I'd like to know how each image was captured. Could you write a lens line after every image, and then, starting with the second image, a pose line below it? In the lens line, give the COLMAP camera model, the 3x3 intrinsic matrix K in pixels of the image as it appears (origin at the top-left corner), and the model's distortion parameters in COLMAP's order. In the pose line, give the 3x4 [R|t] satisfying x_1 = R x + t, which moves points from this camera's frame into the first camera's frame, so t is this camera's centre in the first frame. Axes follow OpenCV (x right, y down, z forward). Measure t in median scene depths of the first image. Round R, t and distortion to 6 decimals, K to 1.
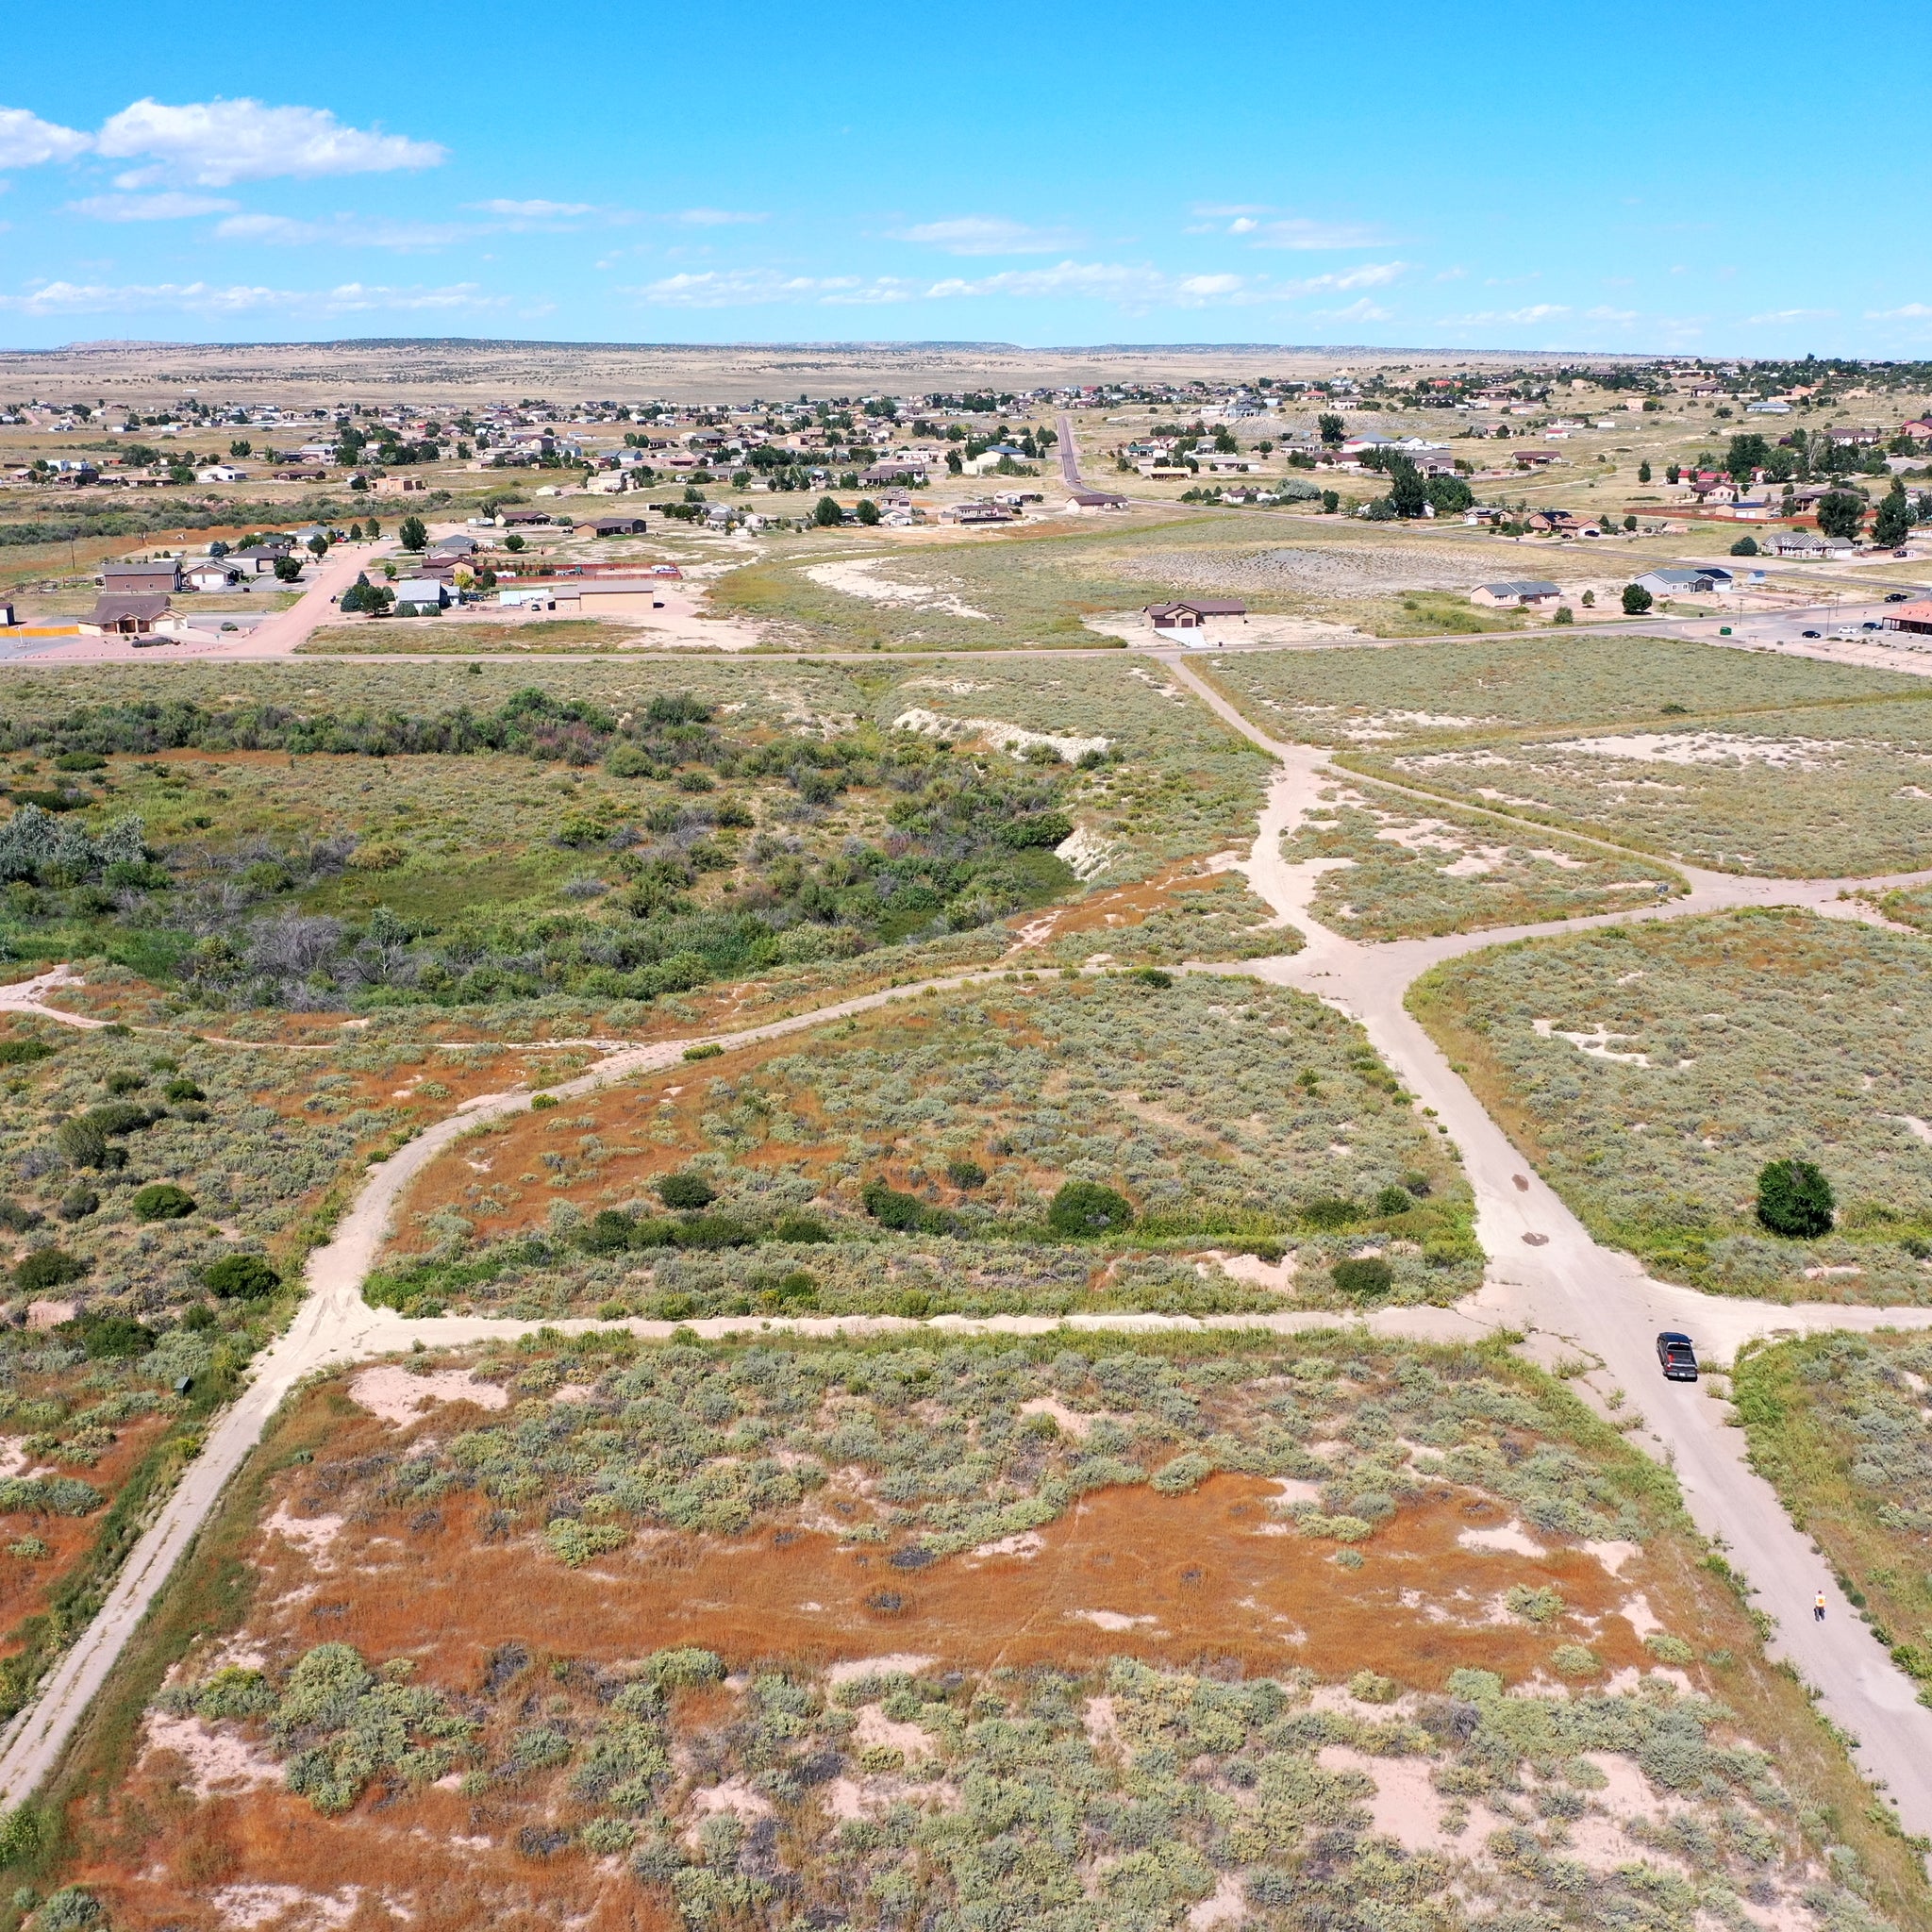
lens RADIAL K [[2279.4, 0, 966.4], [0, 2279.4, 963.6], [0, 0, 1]] dist [-0.001658, 0.000000]
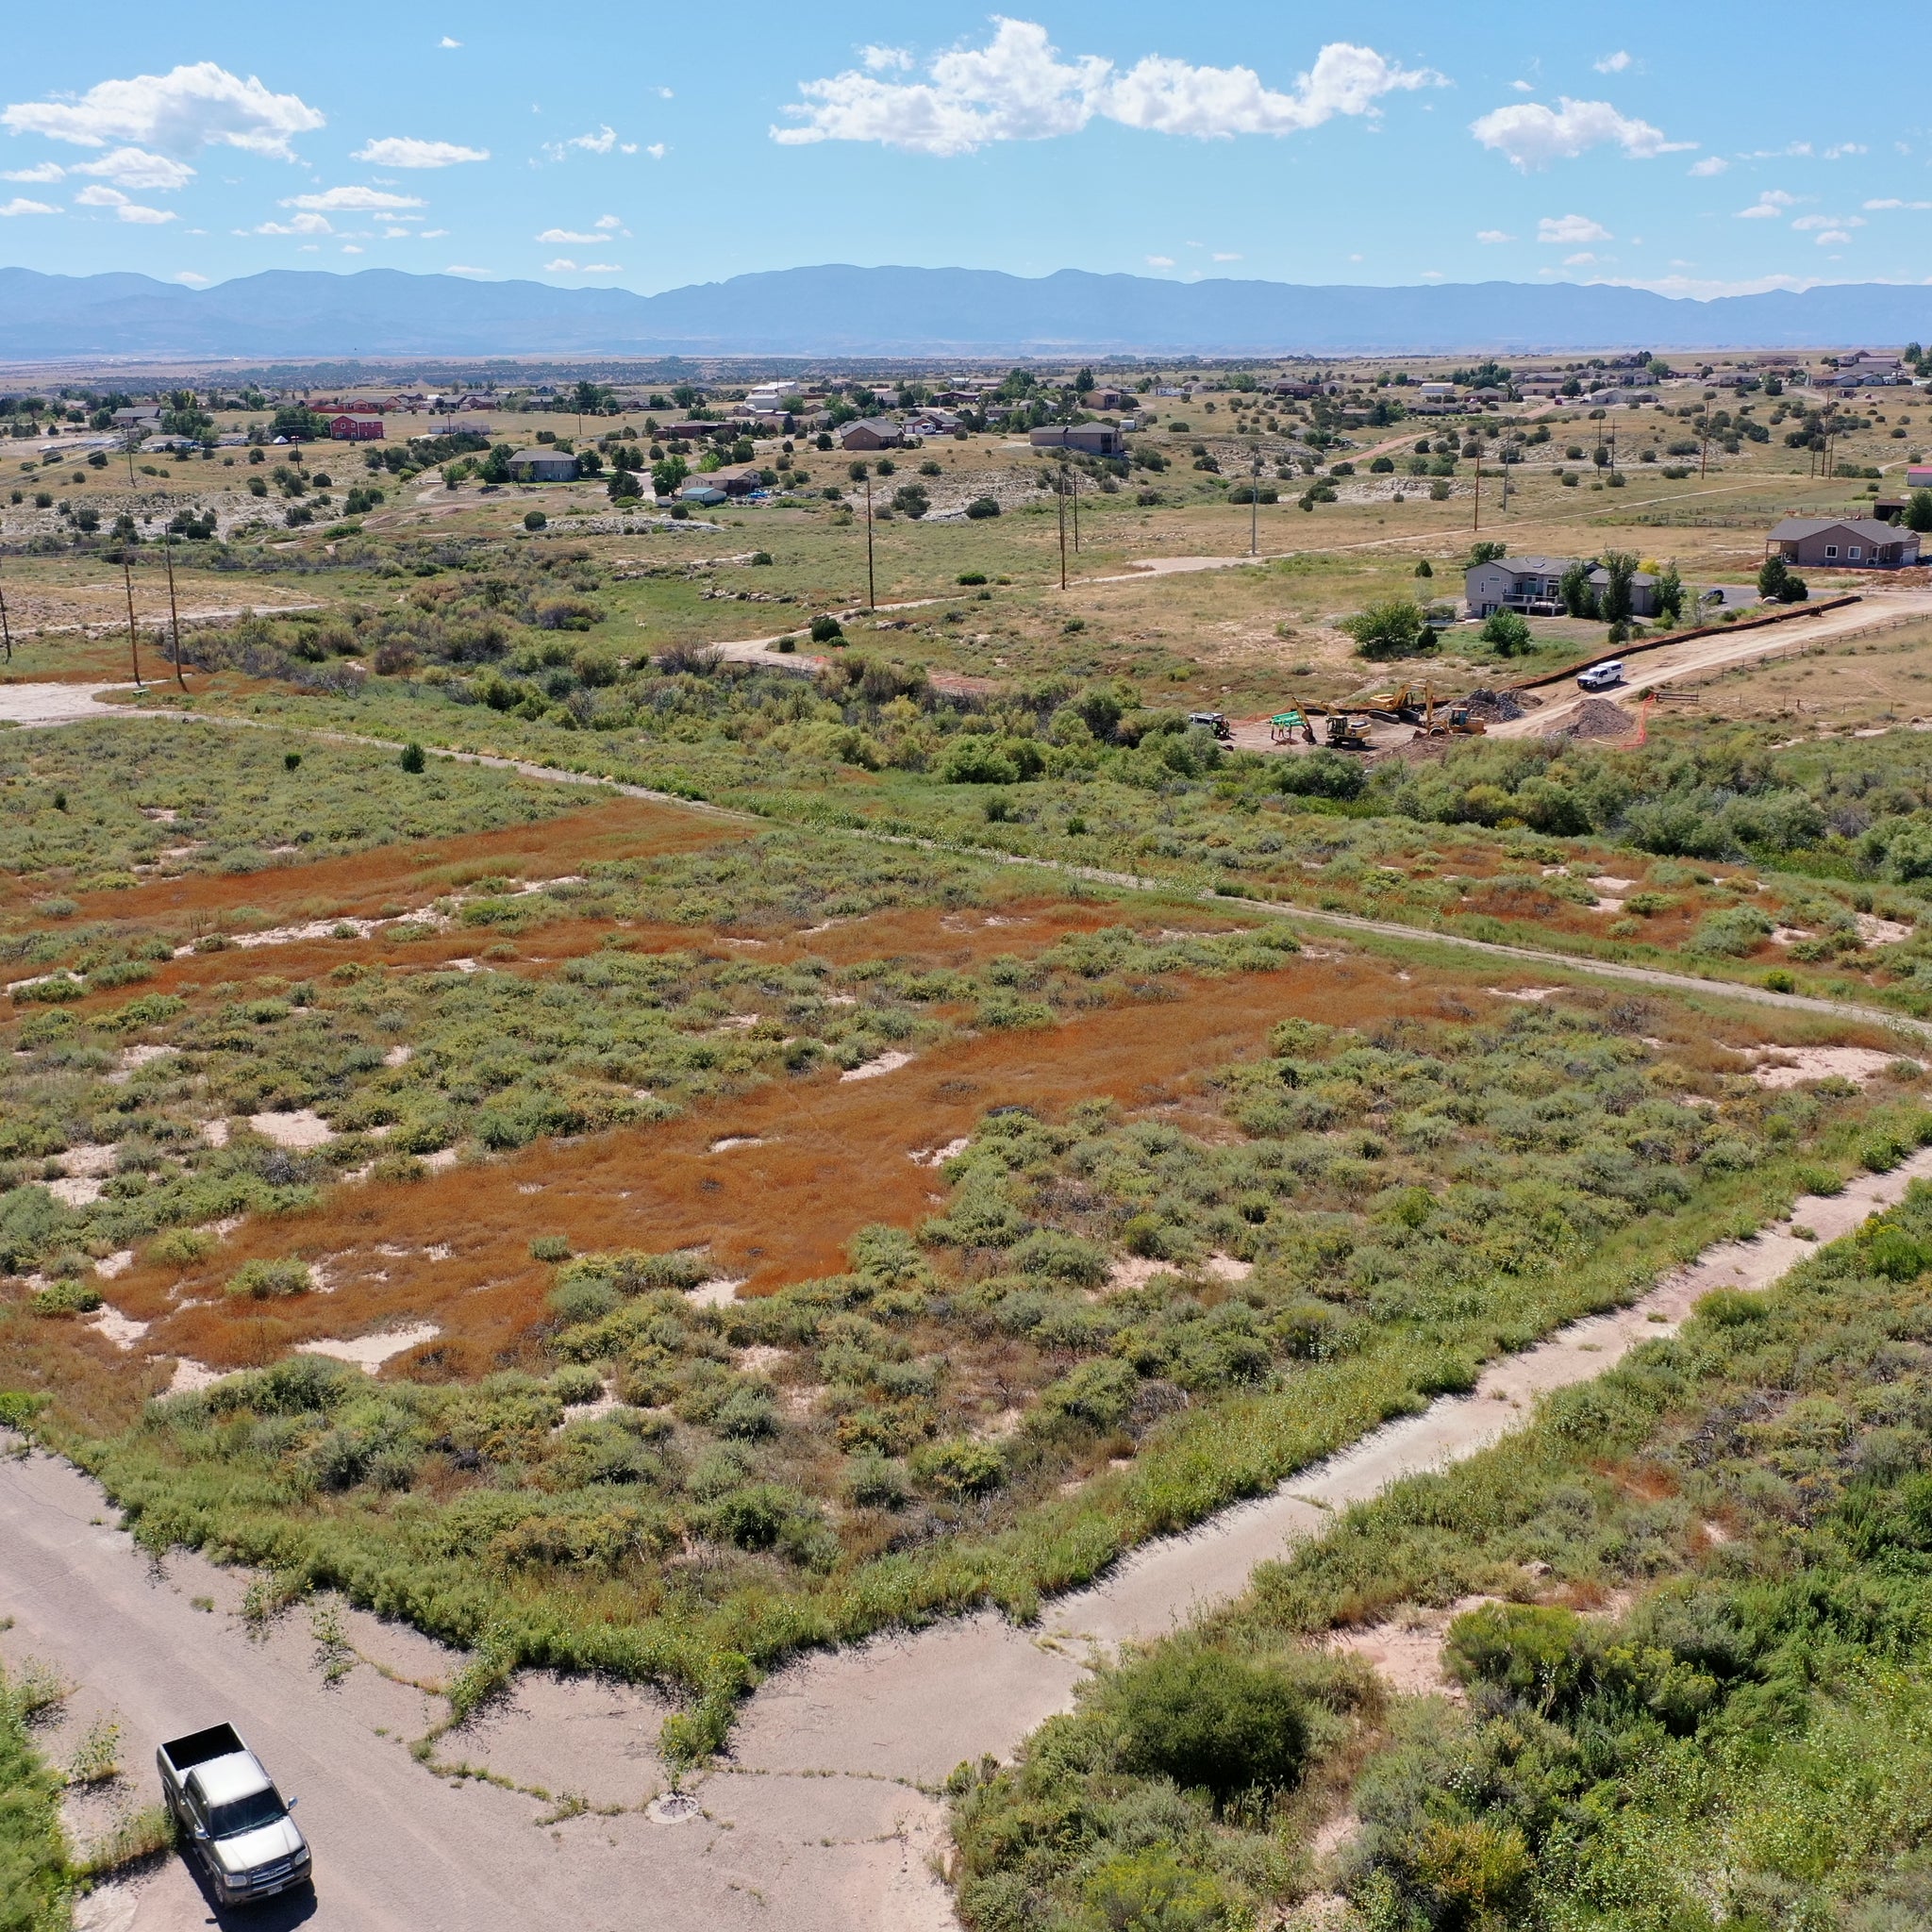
lens RADIAL K [[2279.4, 0, 967.8], [0, 2279.4, 957.7], [0, 0, 1]] dist [-0.001658, 0.000000]
pose [[-0.717056, 0.187532, -0.671314, 0.456471], [-0.161220, 0.892385, 0.421494, -0.111338], [0.678114, 0.410464, -0.609656, 1.281307]]
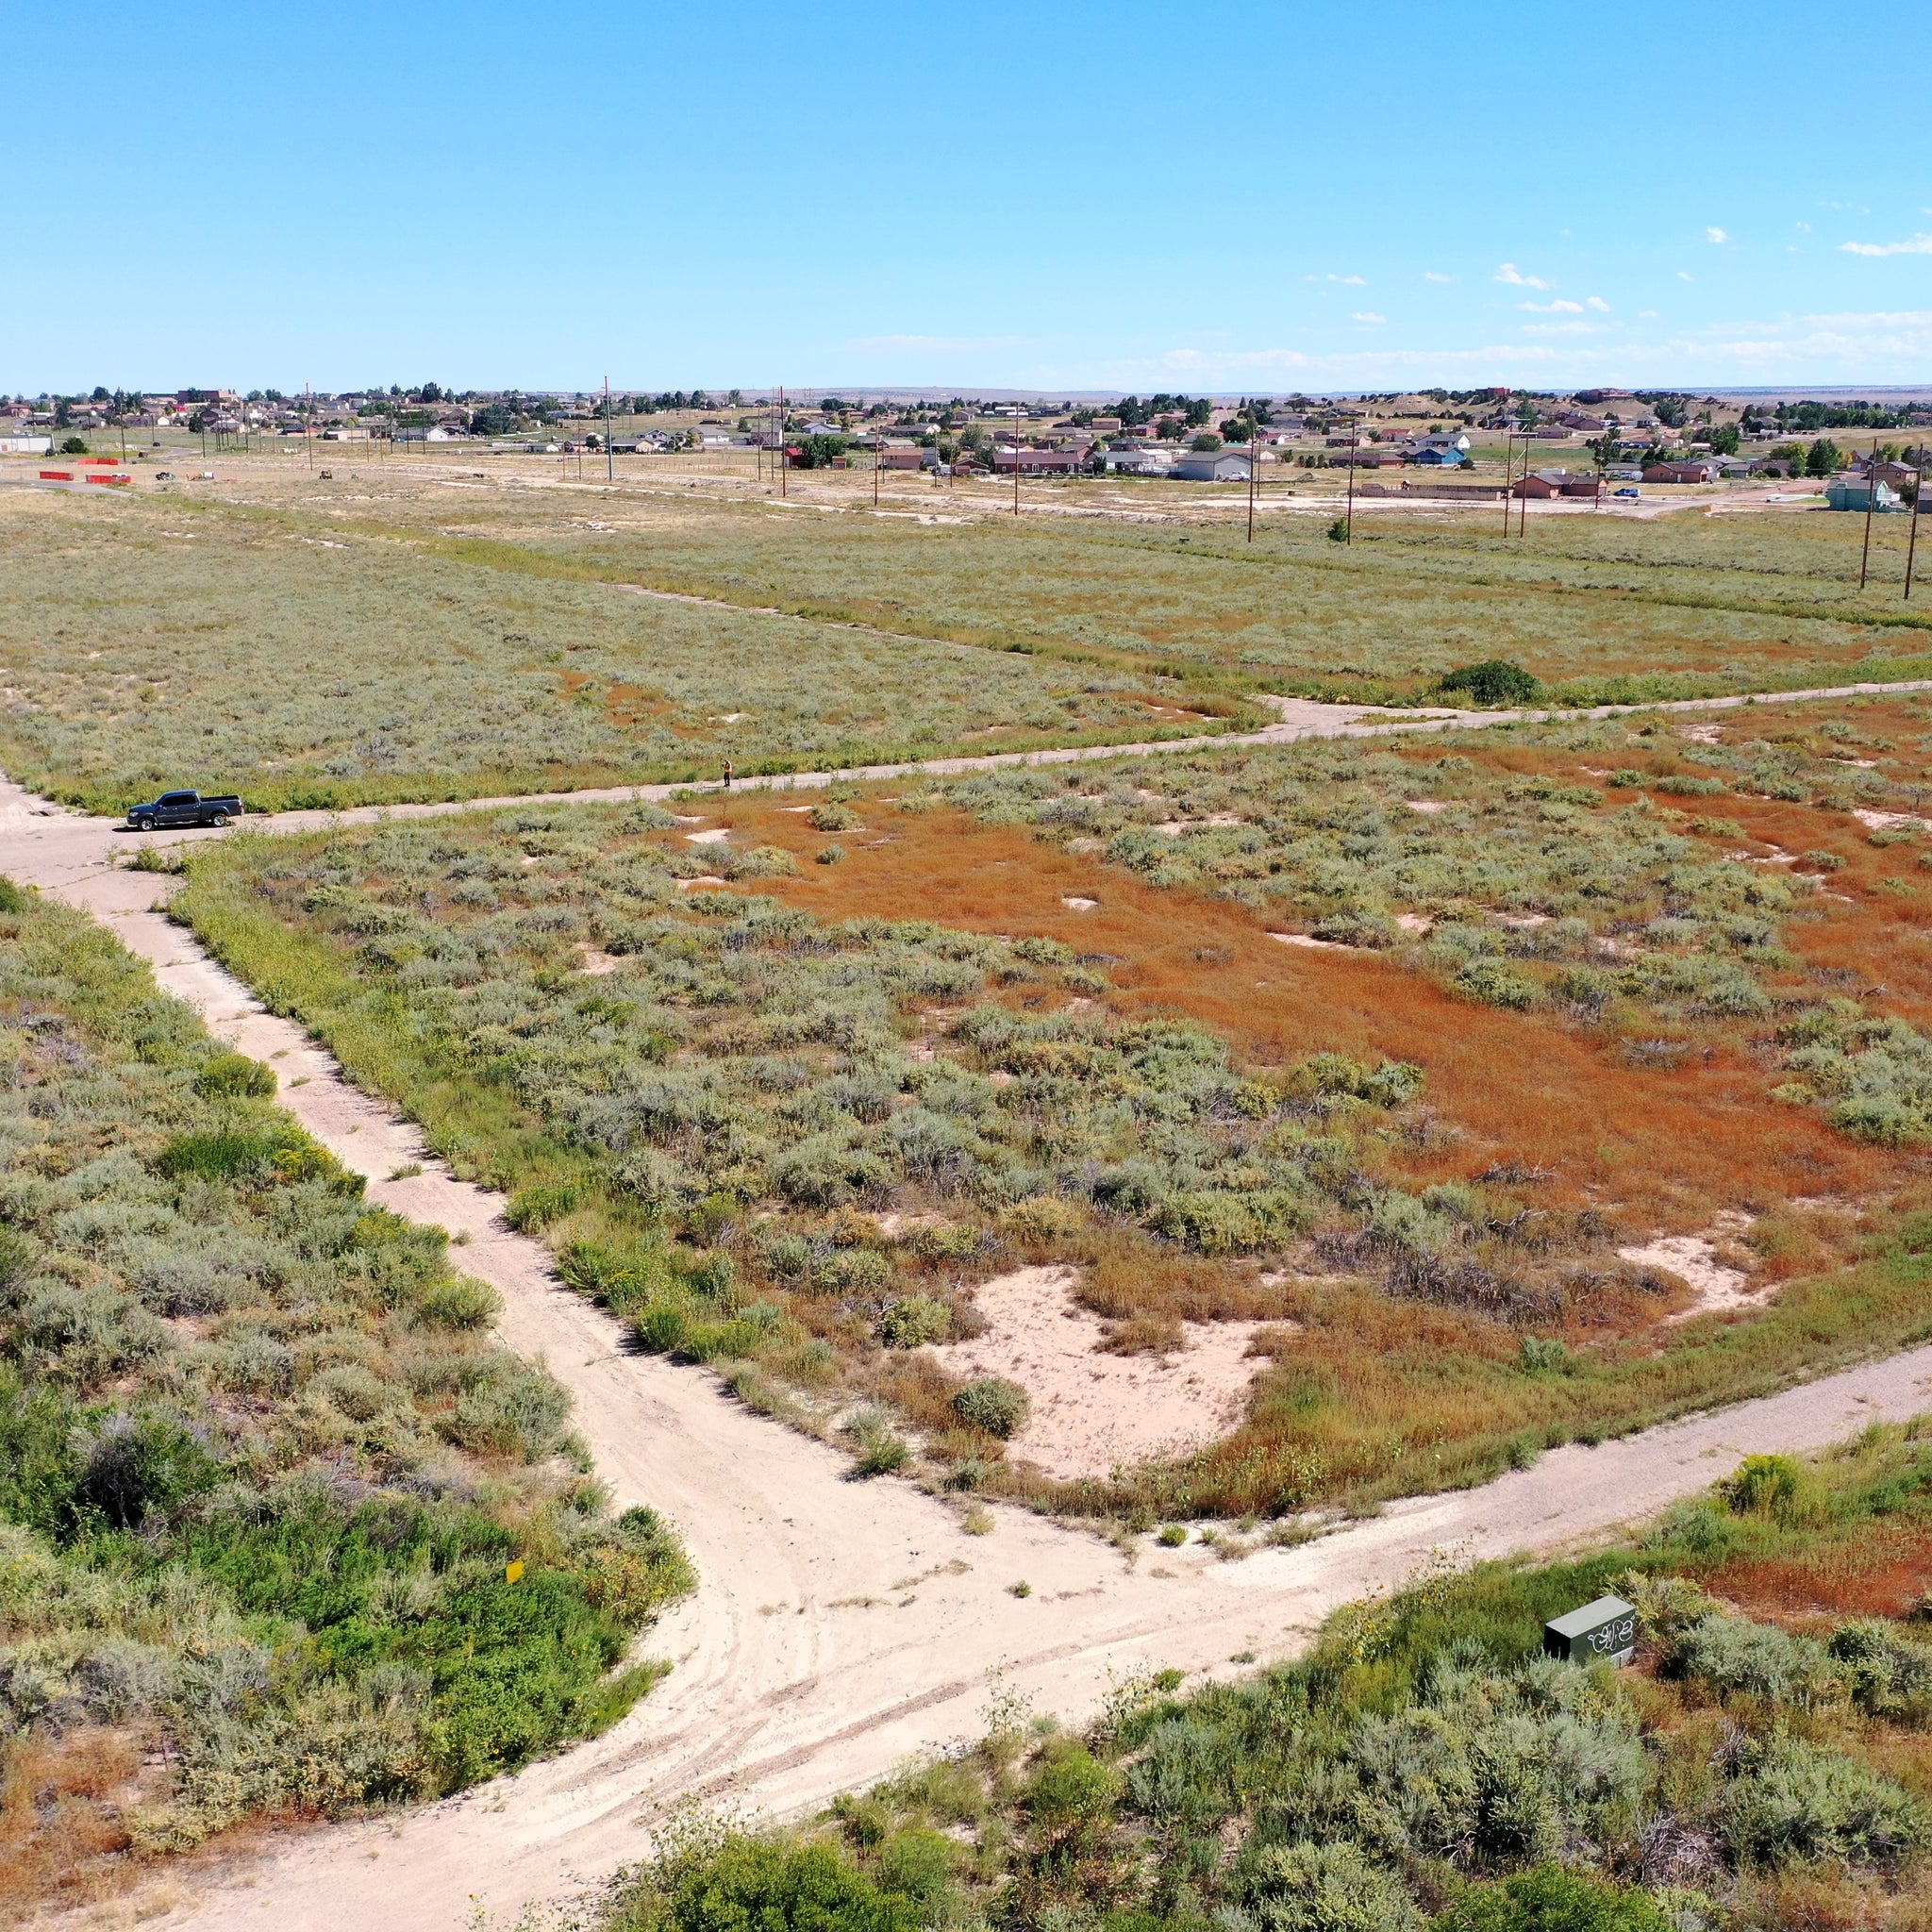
lens RADIAL K [[2279.4, 0, 973.3], [0, 2279.4, 957.4], [0, 0, 1]] dist [-0.001658, 0.000000]
pose [[-0.519966, -0.197650, 0.831006, -0.533248], [0.218688, 0.909635, 0.353185, -0.005120], [-0.825719, 0.365375, -0.429755, 1.180387]]
